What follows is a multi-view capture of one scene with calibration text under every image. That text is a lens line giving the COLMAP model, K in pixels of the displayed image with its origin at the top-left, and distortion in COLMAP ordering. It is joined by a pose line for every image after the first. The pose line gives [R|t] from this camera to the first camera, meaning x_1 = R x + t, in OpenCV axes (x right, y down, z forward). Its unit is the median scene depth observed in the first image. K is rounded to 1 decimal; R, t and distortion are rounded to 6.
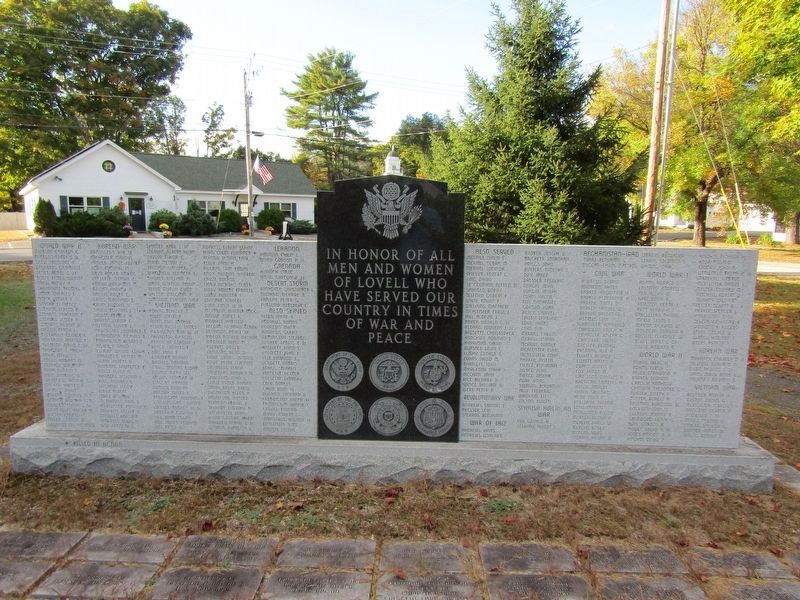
lens RADIAL K [[570.0, 0, 404.6], [0, 570.0, 298.7], [0, 0, 1]] dist [-0.018886, 0.014349]
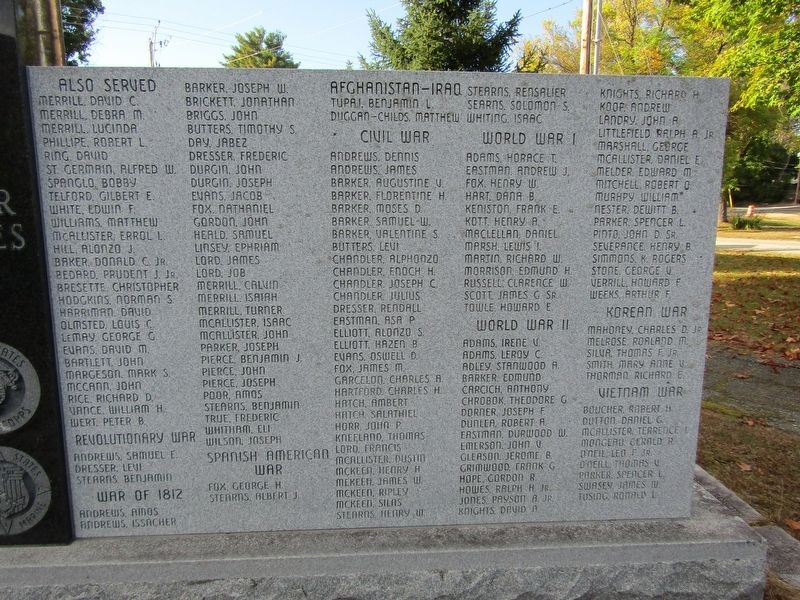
lens RADIAL K [[570.0, 0, 403.0], [0, 570.0, 302.3], [0, 0, 1]] dist [-0.018886, 0.014349]
pose [[0.995281, -0.030504, 0.092115, 0.314490], [0.028079, 0.999227, 0.027515, 0.065482], [-0.092883, -0.024799, 0.995368, 0.560340]]
